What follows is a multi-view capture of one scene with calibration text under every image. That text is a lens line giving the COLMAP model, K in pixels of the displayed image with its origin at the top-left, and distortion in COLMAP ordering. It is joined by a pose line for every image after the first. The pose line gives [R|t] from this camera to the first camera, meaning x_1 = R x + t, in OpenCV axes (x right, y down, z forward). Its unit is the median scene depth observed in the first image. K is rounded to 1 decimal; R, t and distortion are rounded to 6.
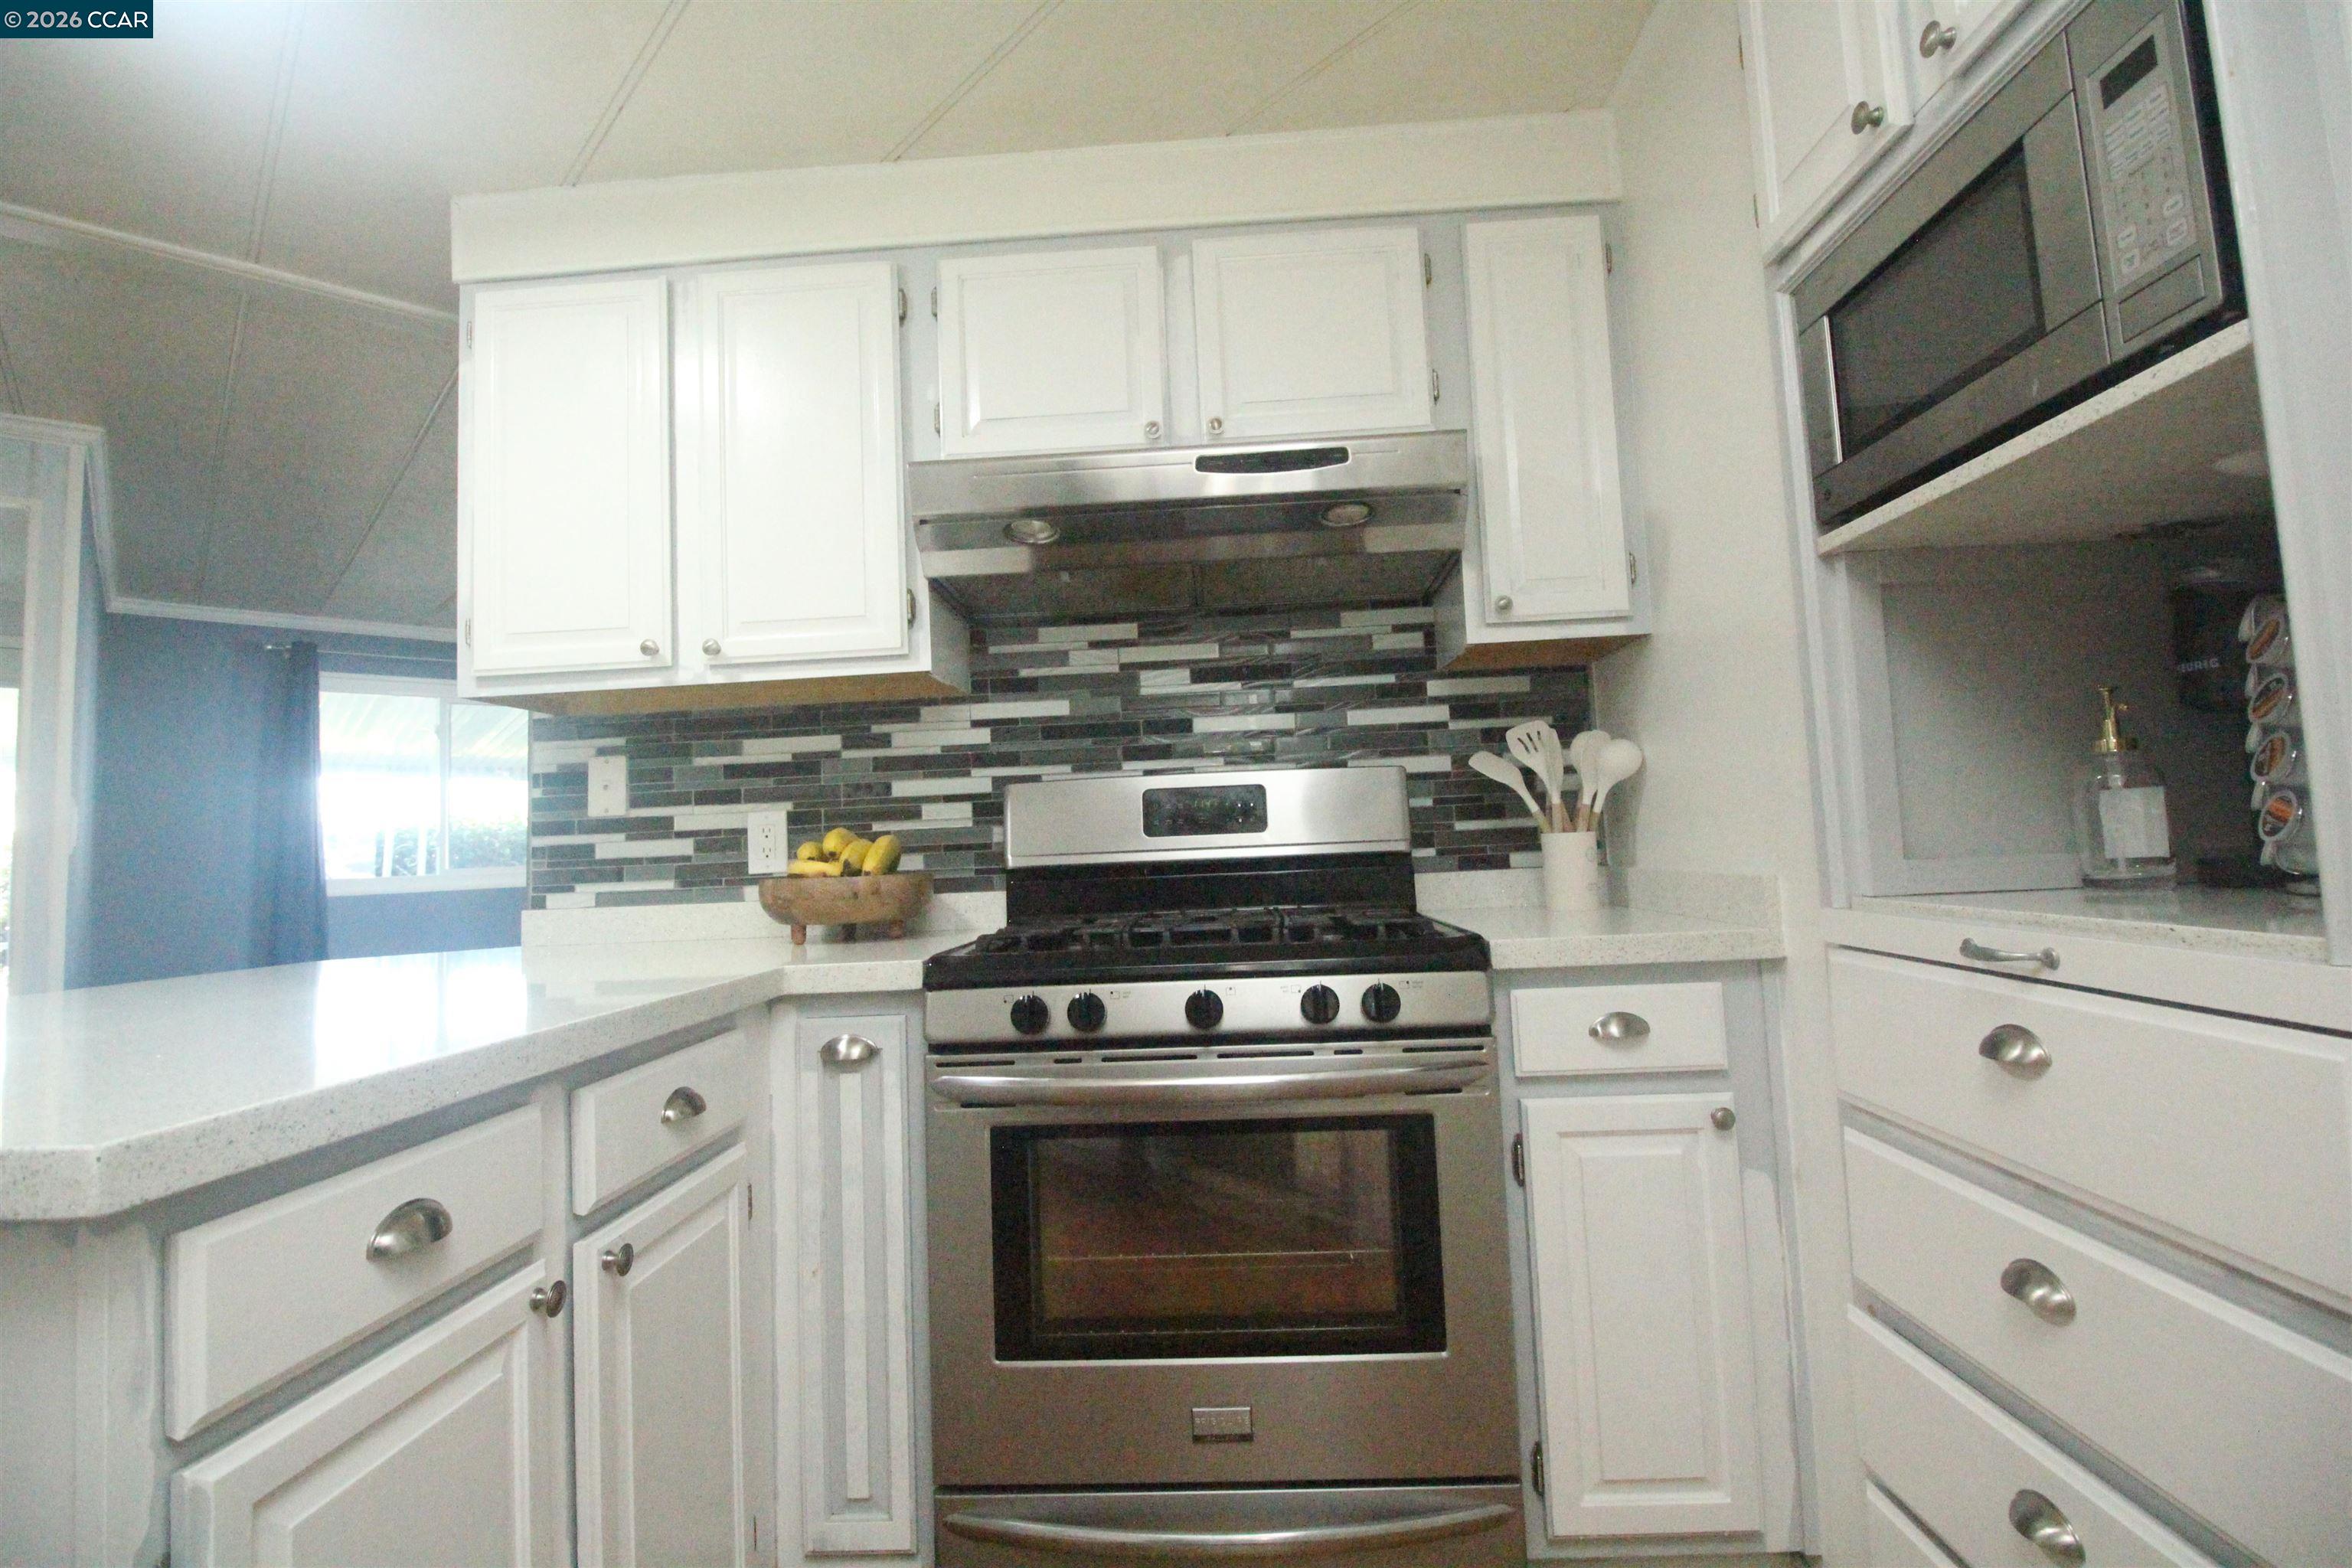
lens RADIAL K [[1136.6, 0, 1164.9], [0, 1136.6, 775.8], [0, 0, 1]] dist [-0.006067, -0.003160]
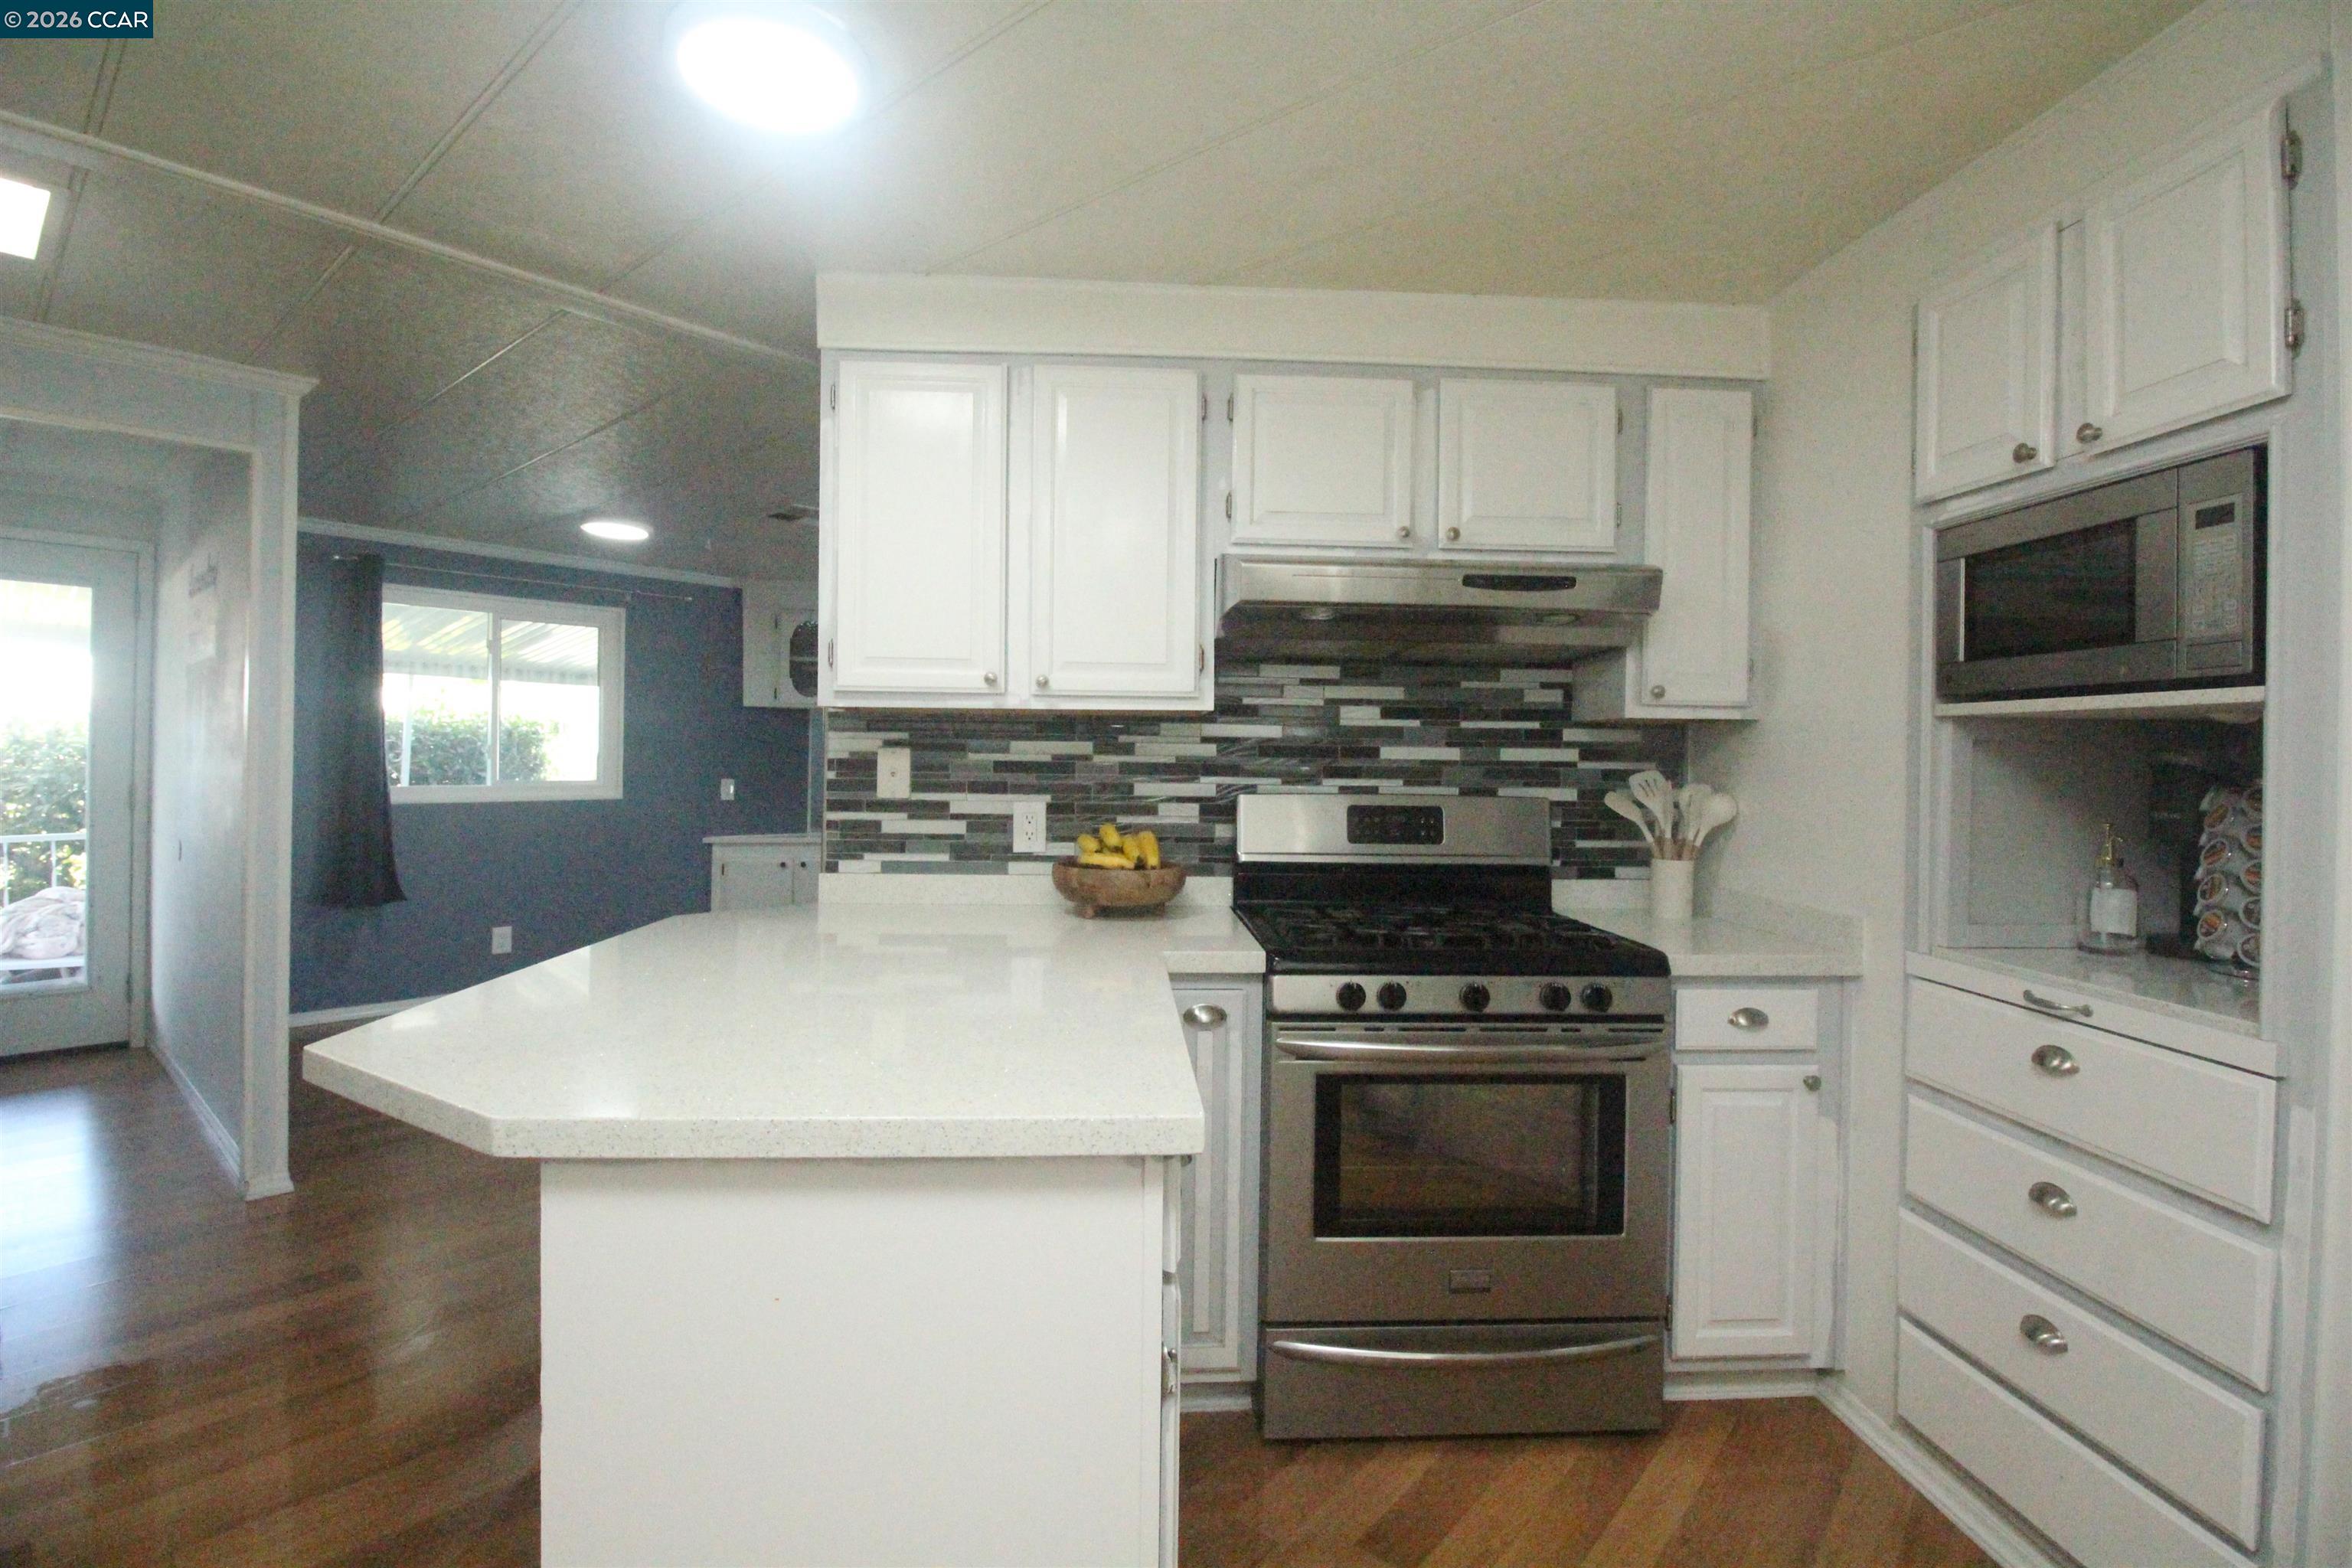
lens RADIAL K [[1136.6, 0, 1170.4], [0, 1136.6, 777.4], [0, 0, 1]] dist [-0.006067, -0.003160]
pose [[0.992894, 0.054827, 0.105618, -0.421383], [-0.063246, 0.994939, 0.078083, -0.125774], [-0.100803, -0.084209, 0.991336, -0.274966]]
